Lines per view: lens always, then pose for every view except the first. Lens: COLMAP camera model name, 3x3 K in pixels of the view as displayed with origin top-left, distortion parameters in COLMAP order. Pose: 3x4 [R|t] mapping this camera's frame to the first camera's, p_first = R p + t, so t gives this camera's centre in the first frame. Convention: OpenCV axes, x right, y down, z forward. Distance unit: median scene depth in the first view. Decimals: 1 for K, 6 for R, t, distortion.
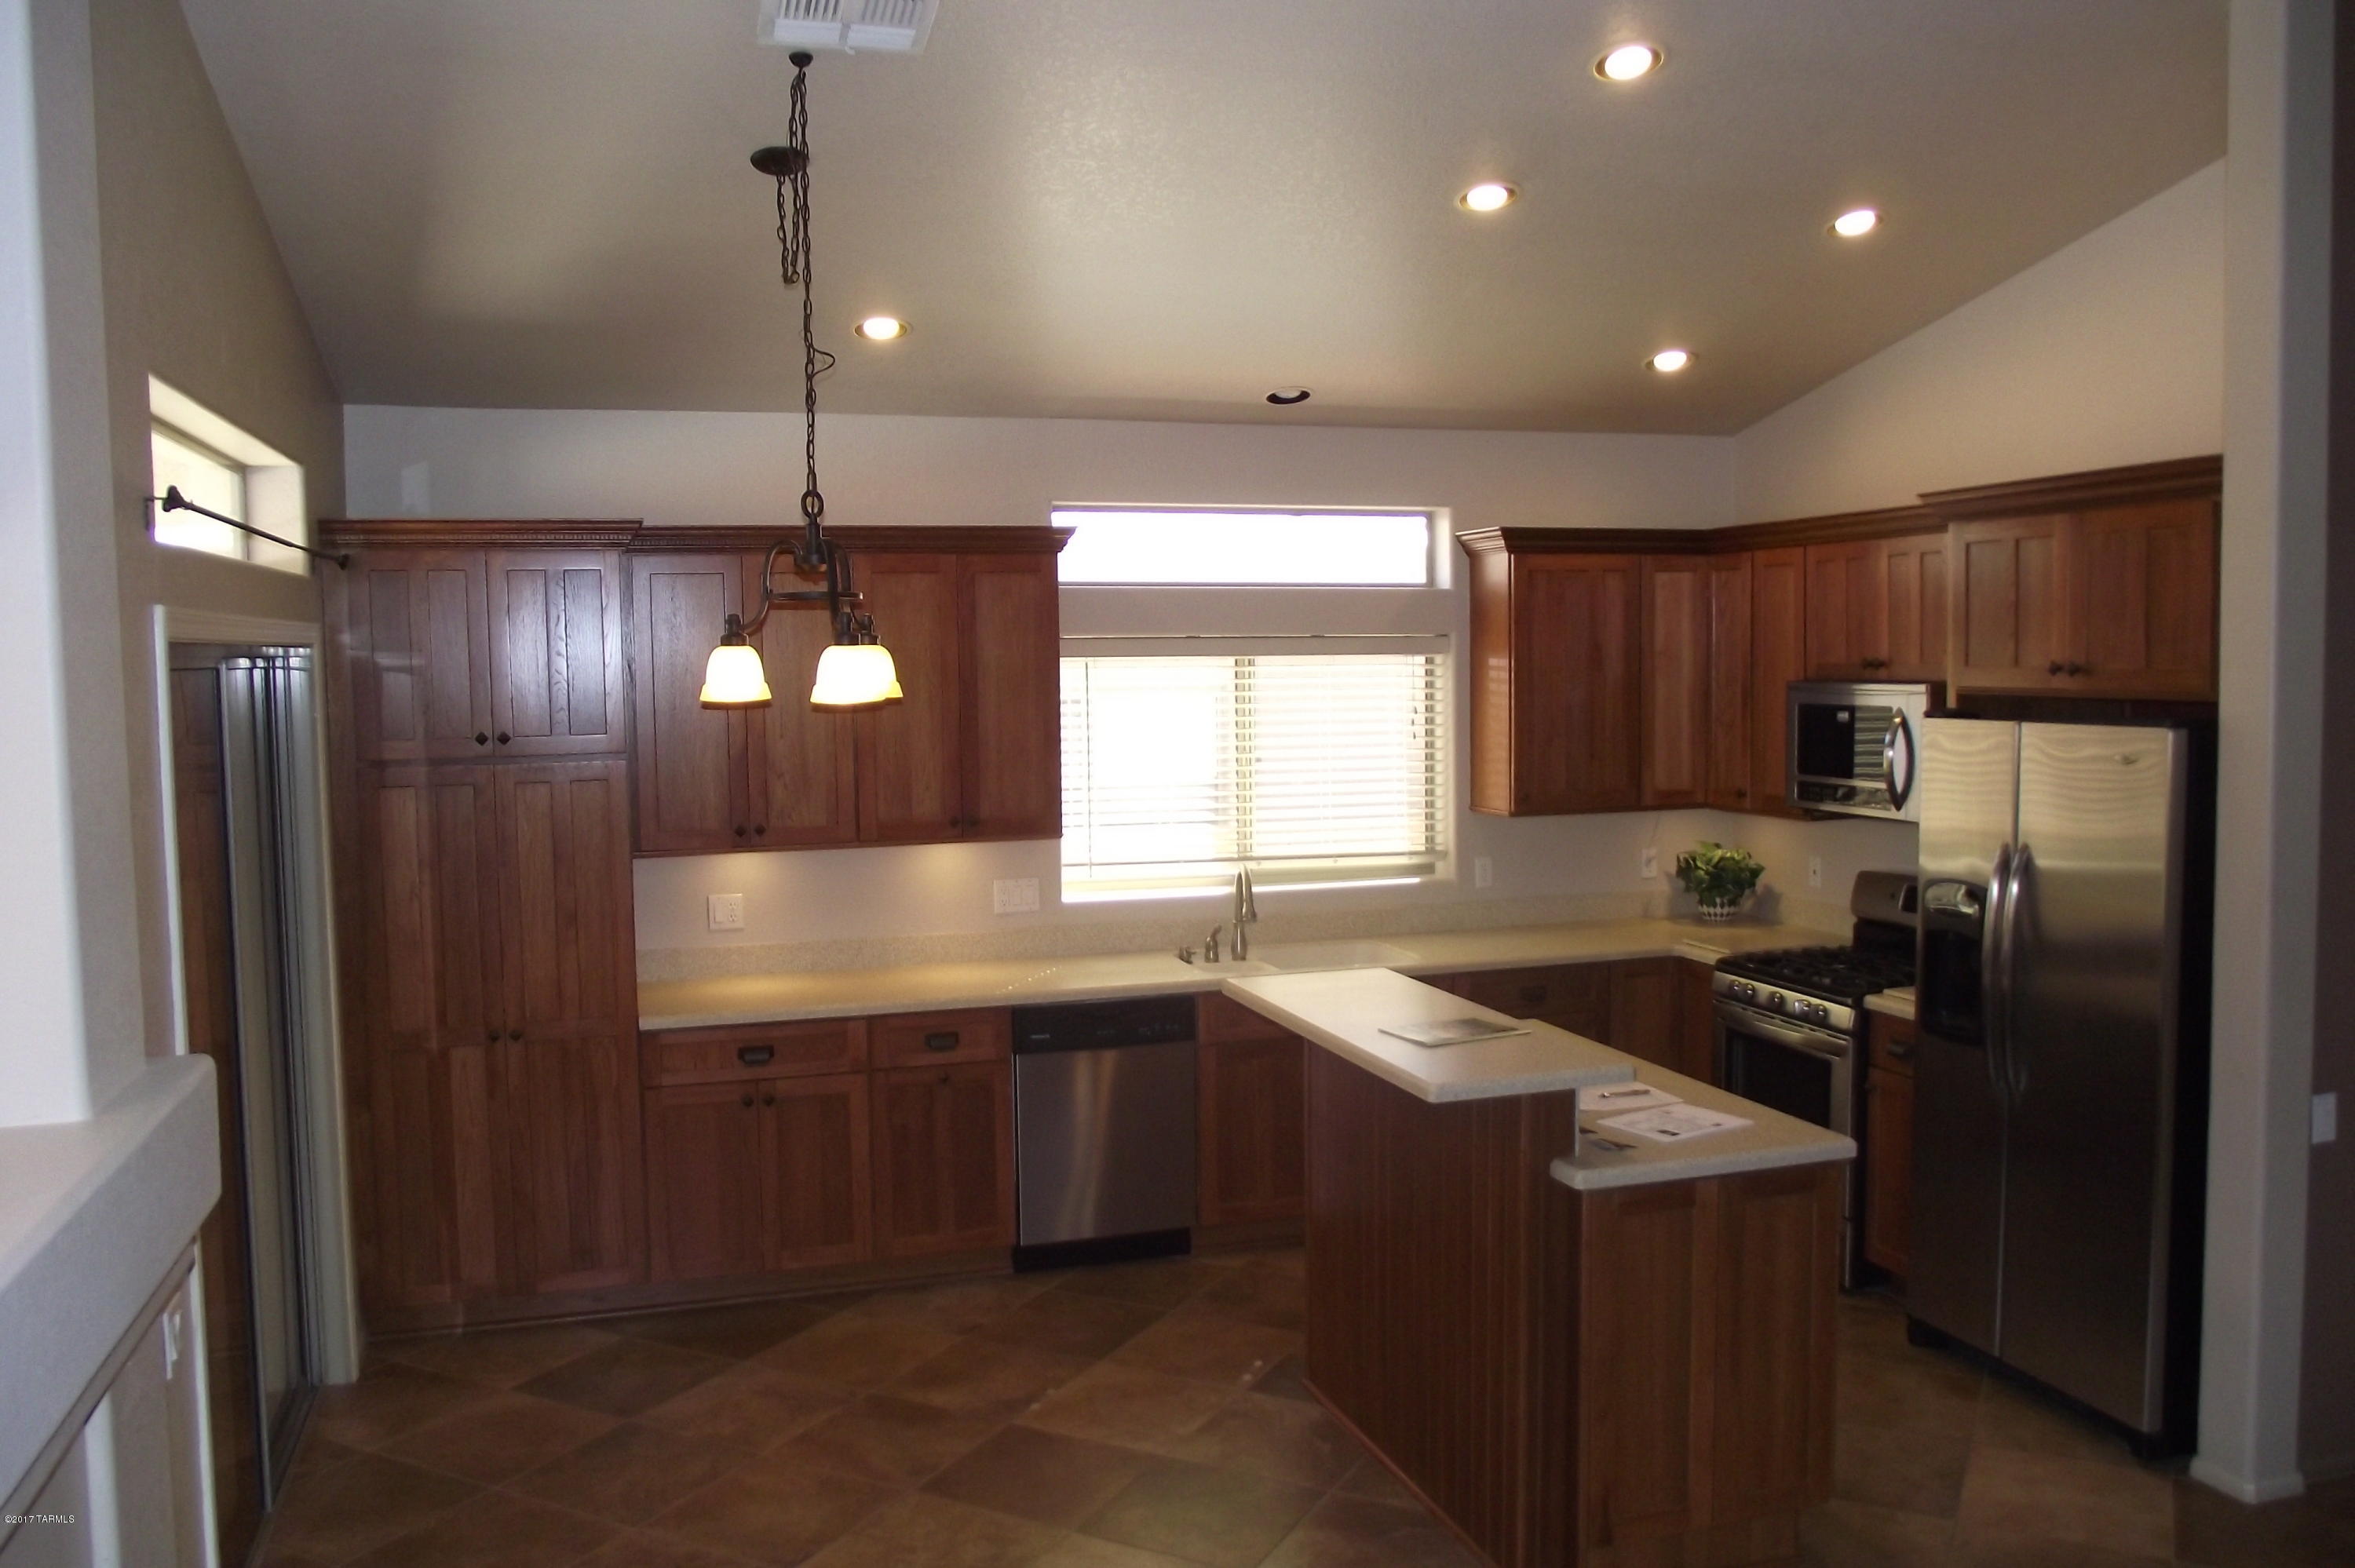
lens RADIAL K [[1866.2, 0, 1200.3], [0, 1866.2, 794.8], [0, 0, 1]] dist [-0.068838, 0.039648]
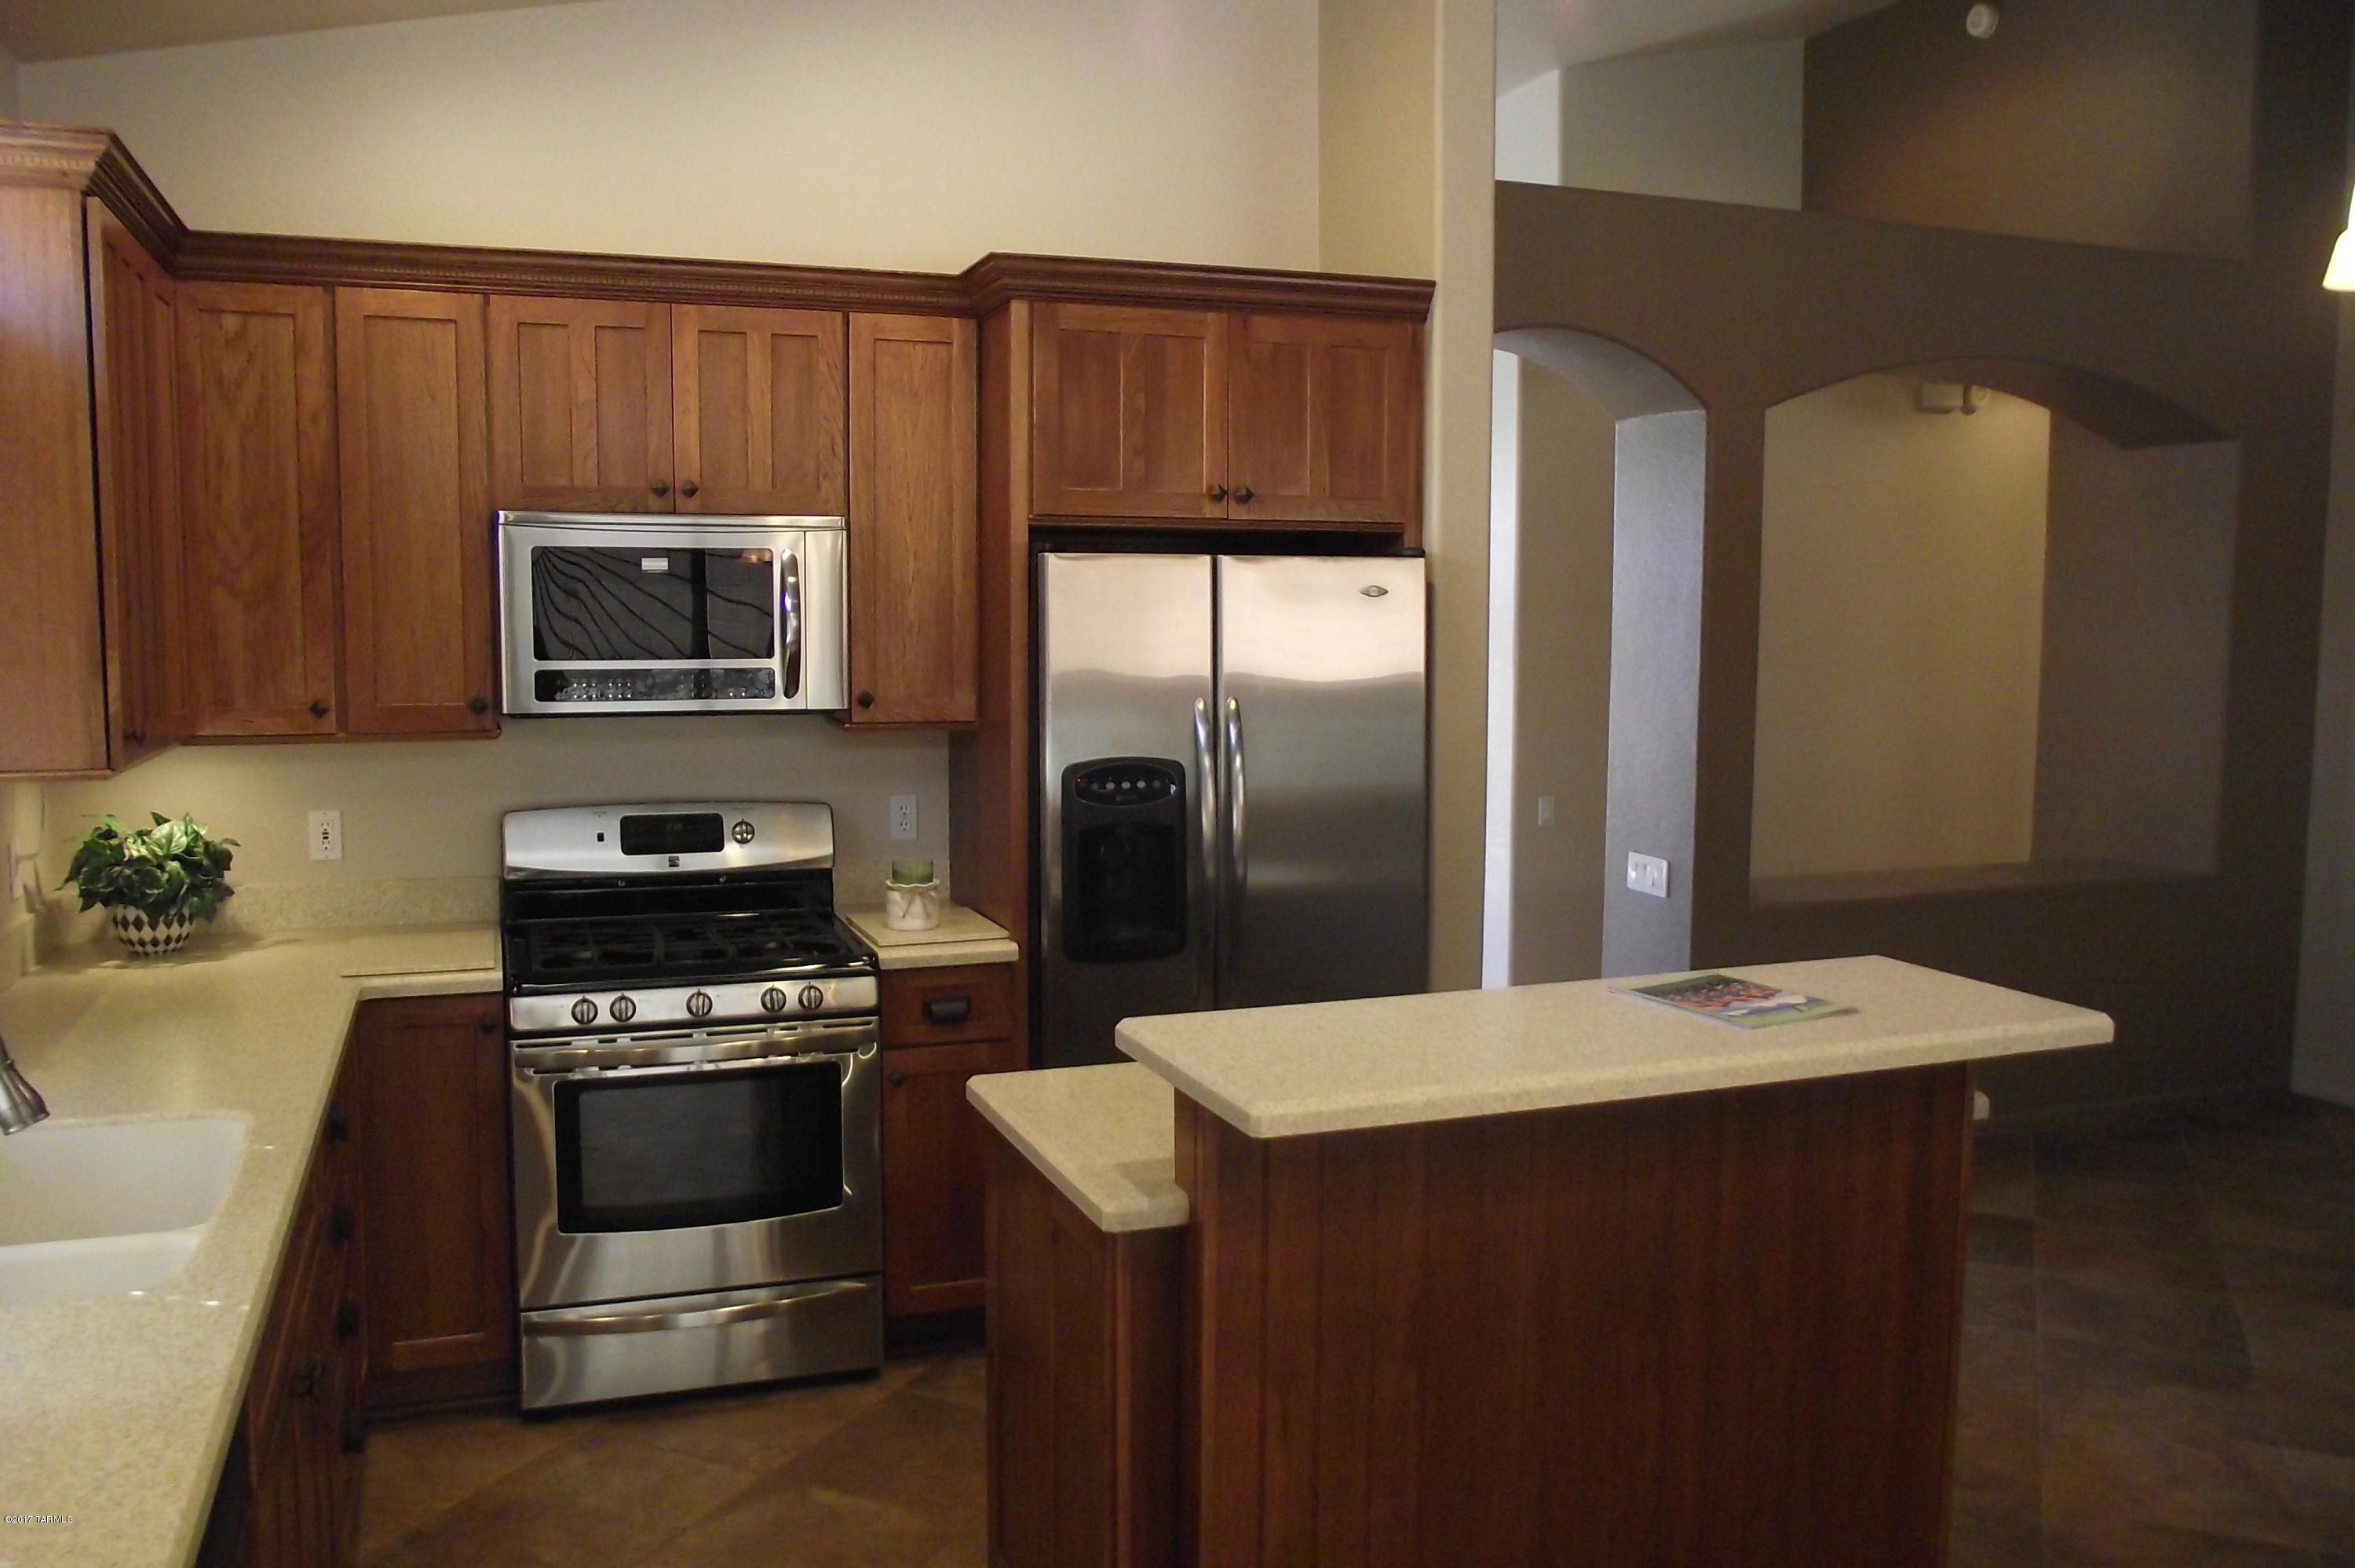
lens RADIAL K [[1866.2, 0, 1177.9], [0, 1866.2, 784.9], [0, 0, 1]] dist [-0.068838, 0.039648]
pose [[-0.043100, -0.080385, 0.995832, -0.348998], [0.072227, 0.993899, 0.083355, -0.006632], [-0.996457, 0.075518, -0.037031, 0.906078]]
